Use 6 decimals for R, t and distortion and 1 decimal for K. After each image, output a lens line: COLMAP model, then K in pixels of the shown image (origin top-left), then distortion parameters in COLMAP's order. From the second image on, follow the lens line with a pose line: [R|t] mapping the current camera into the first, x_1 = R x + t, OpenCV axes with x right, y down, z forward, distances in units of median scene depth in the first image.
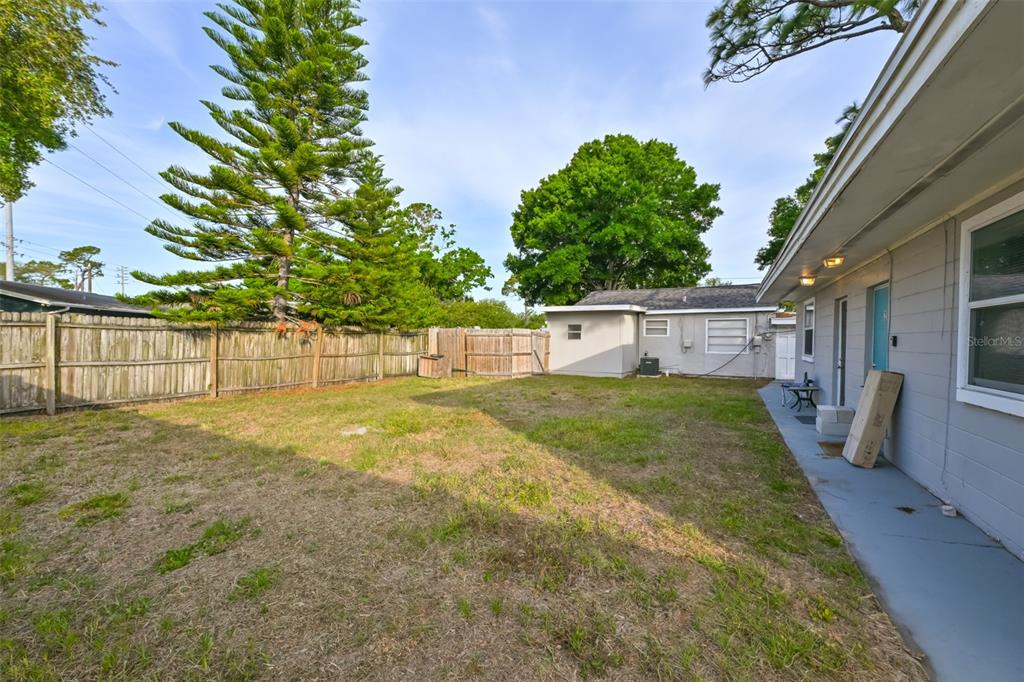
lens RADIAL K [[399.3, 0, 510.5], [0, 399.3, 345.4], [0, 0, 1]] dist [-0.001002, -0.000185]
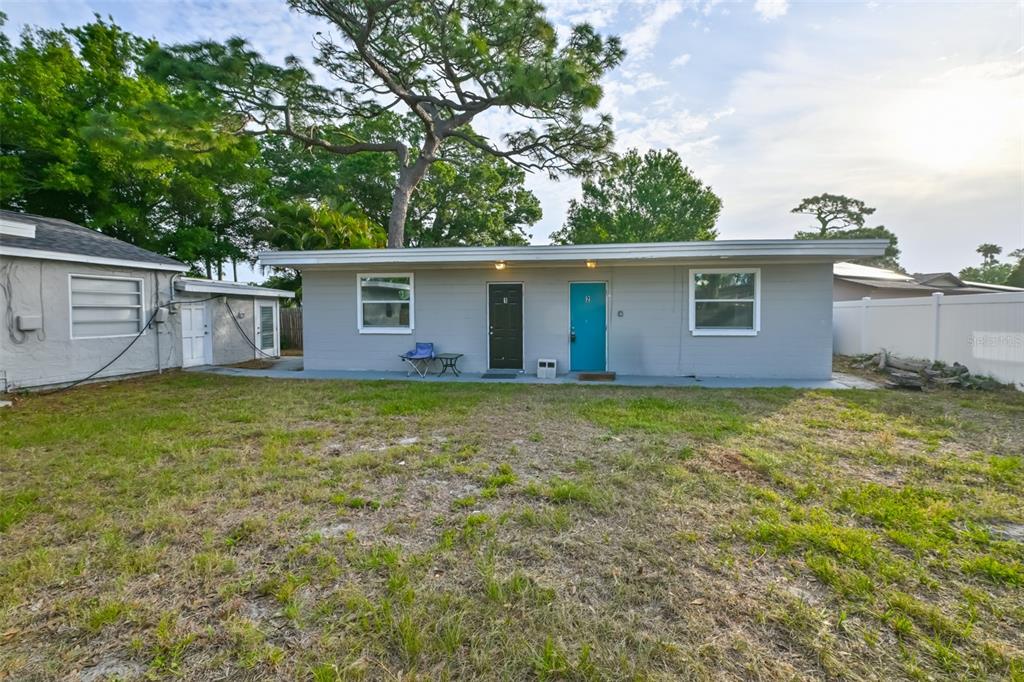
lens RADIAL K [[416.6, 0, 518.2], [0, 416.6, 326.1], [0, 0, 1]] dist [0.000396, 0.000048]
pose [[-0.355386, -0.037136, 0.933982, -0.228169], [0.015192, 0.998849, 0.045496, -0.013899], [-0.934596, 0.030357, -0.354412, 0.645437]]
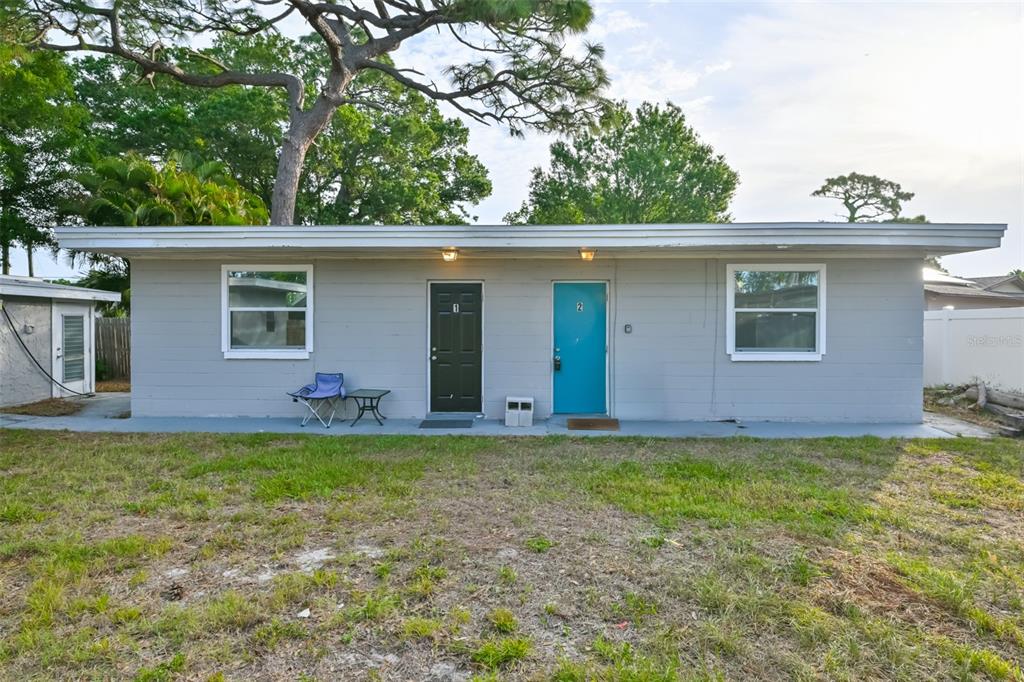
lens RADIAL K [[571.8, 0, 507.3], [0, 571.8, 326.7], [0, 0, 1]] dist [-0.000192, -0.000394]
pose [[-0.442467, -0.011308, 0.896713, -0.166190], [0.010850, 0.999780, 0.017962, -0.015375], [-0.896719, 0.017677, -0.442247, 0.645483]]
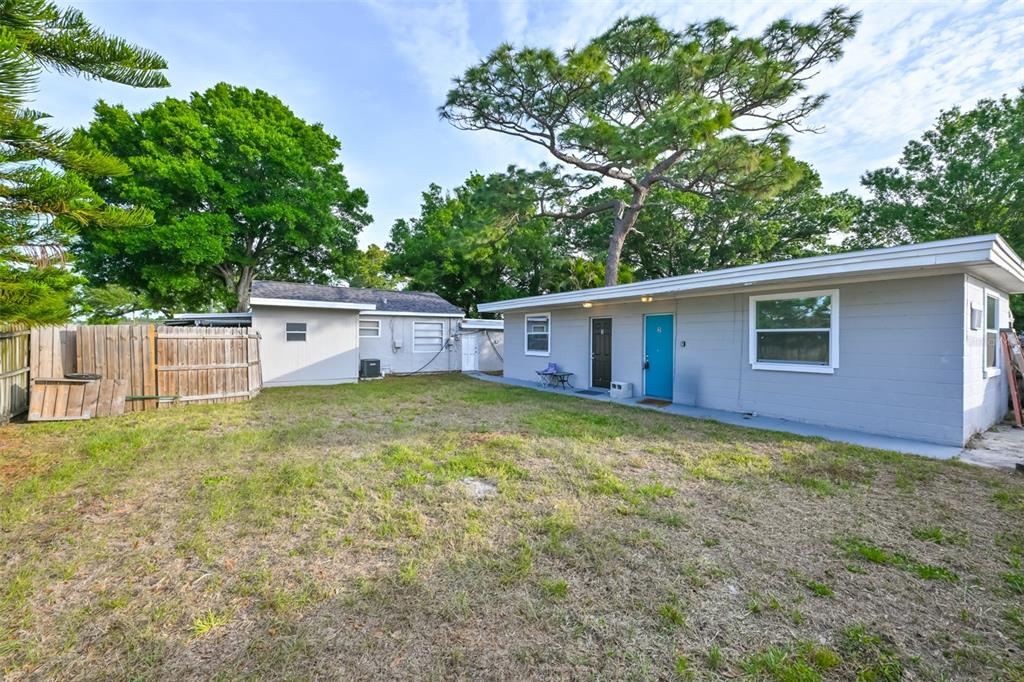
lens RADIAL K [[404.5, 0, 512.0], [0, 404.5, 341.0], [0, 0, 1]] dist [-0.001356, -0.000029]
pose [[0.466035, -0.011169, 0.884696, -0.368200], [0.015471, 0.999870, 0.004473, -0.013153], [-0.884631, 0.011603, 0.466147, 0.239037]]
